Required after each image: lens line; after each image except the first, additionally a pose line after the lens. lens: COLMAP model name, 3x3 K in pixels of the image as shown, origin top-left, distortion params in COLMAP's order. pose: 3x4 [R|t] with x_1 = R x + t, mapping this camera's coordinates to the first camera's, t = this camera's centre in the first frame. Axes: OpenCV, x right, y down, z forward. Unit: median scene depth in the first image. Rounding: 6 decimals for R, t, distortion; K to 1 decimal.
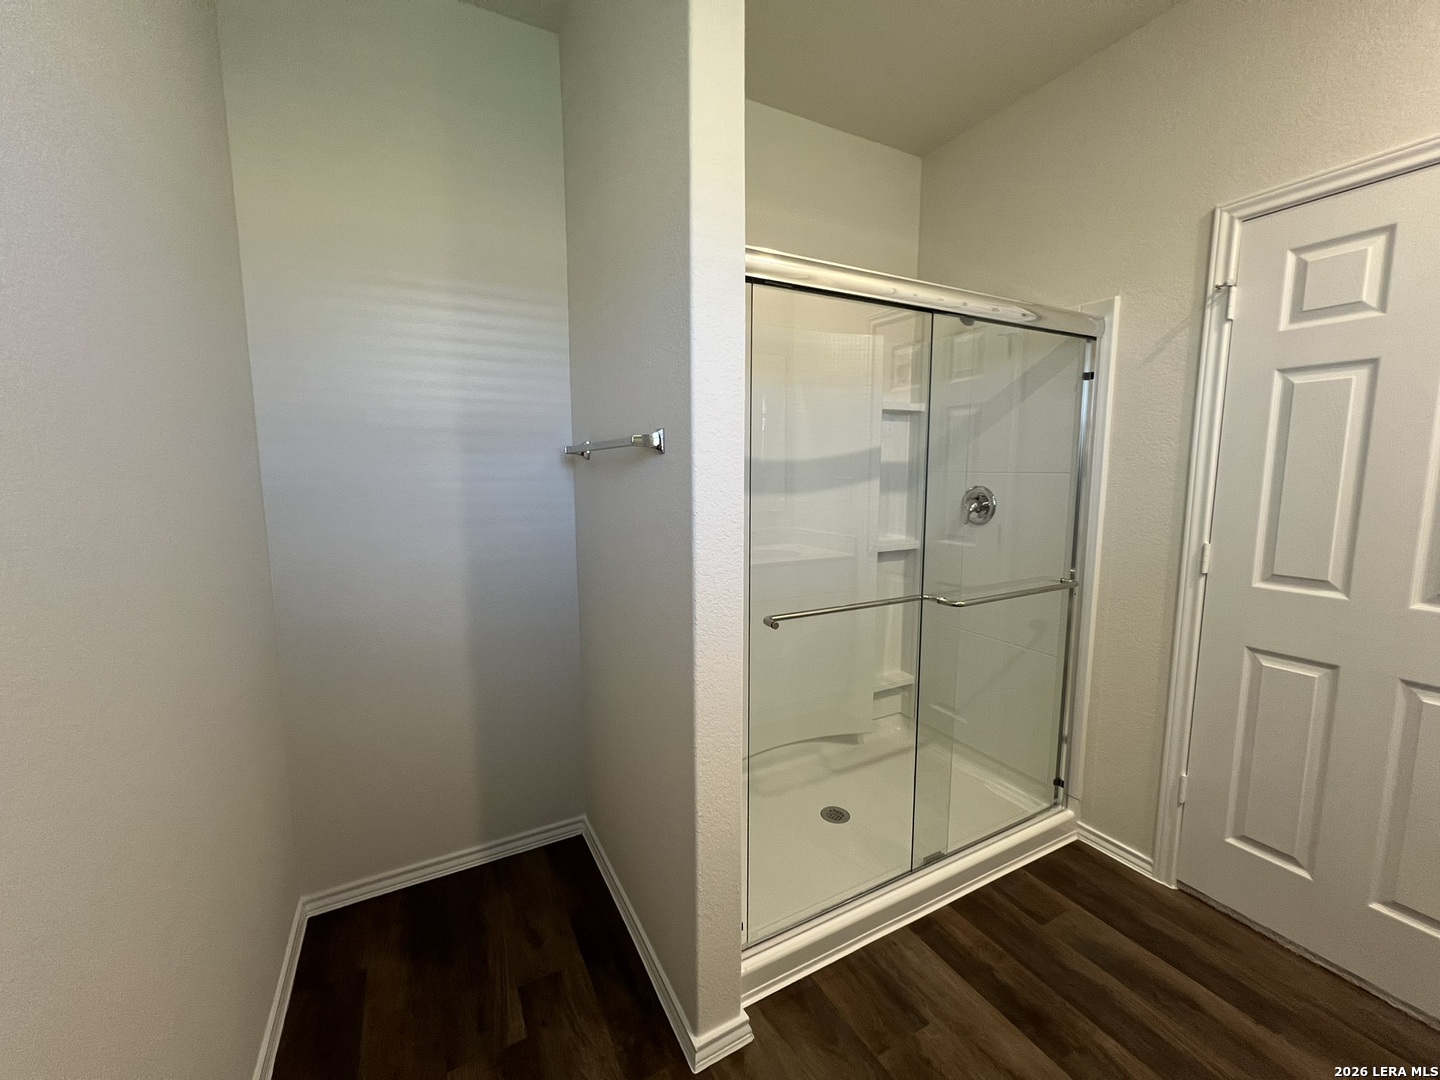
lens RADIAL K [[581.3, 0, 721.4], [0, 581.3, 535.8], [0, 0, 1]] dist [-0.003550, 0.001374]
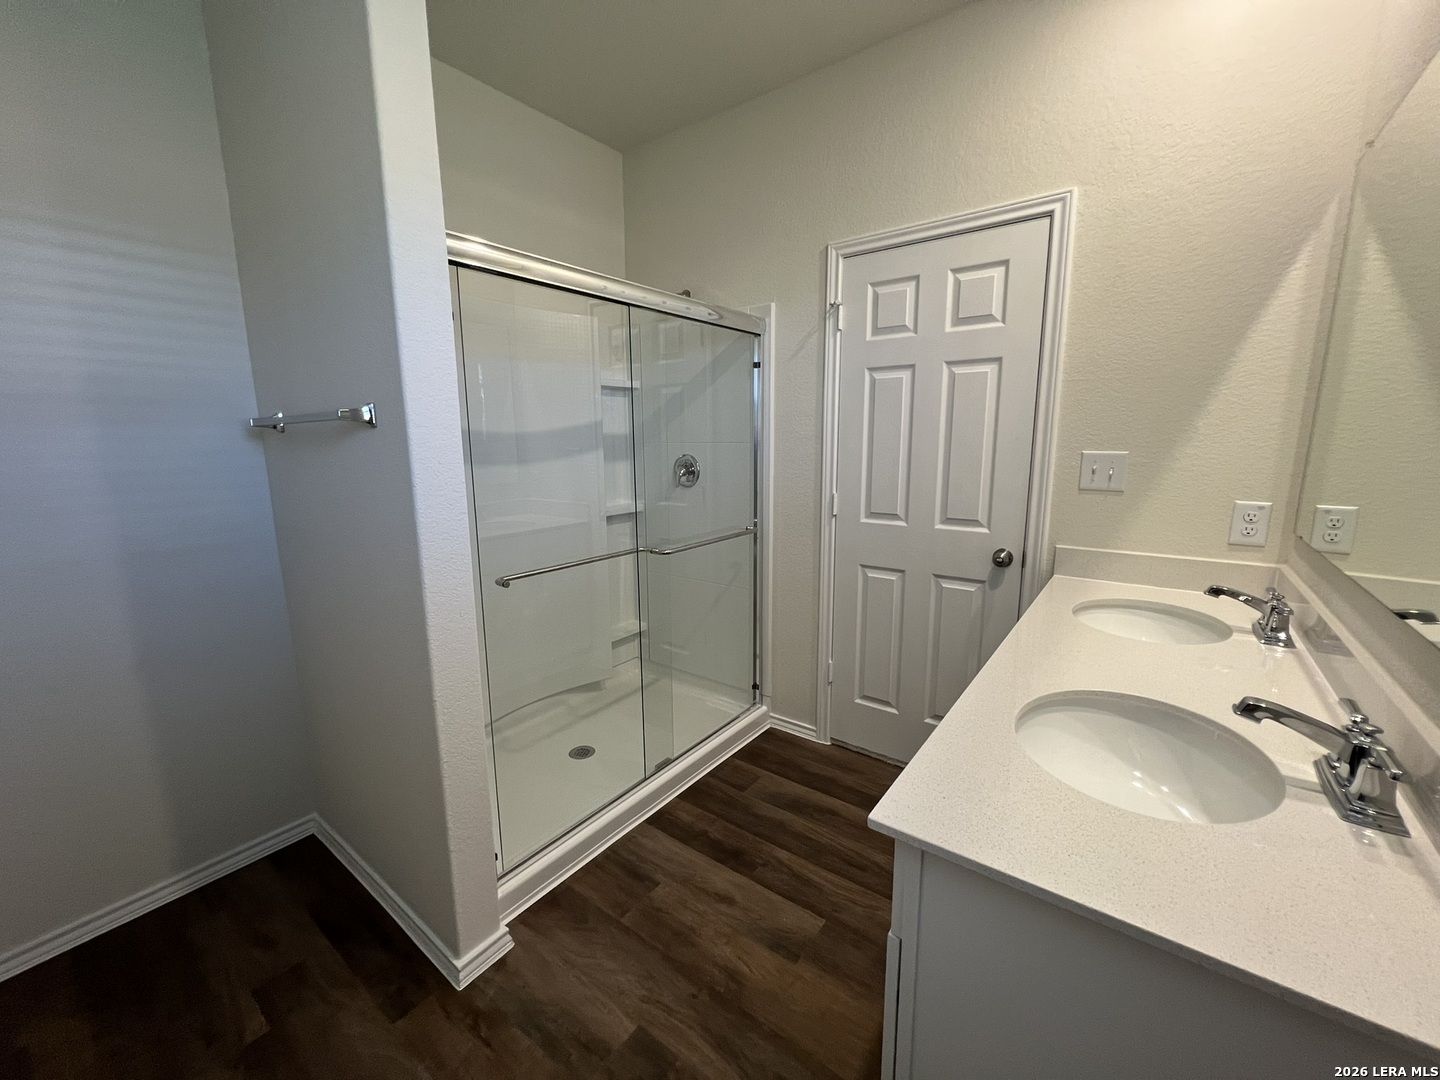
lens RADIAL K [[581.3, 0, 719.5], [0, 581.3, 538.6], [0, 0, 1]] dist [-0.003550, 0.001374]
pose [[0.909701, -0.076226, 0.408207, 0.015496], [0.054426, 0.996415, 0.064774, 0.016769], [-0.411681, -0.036708, 0.910588, -0.153809]]
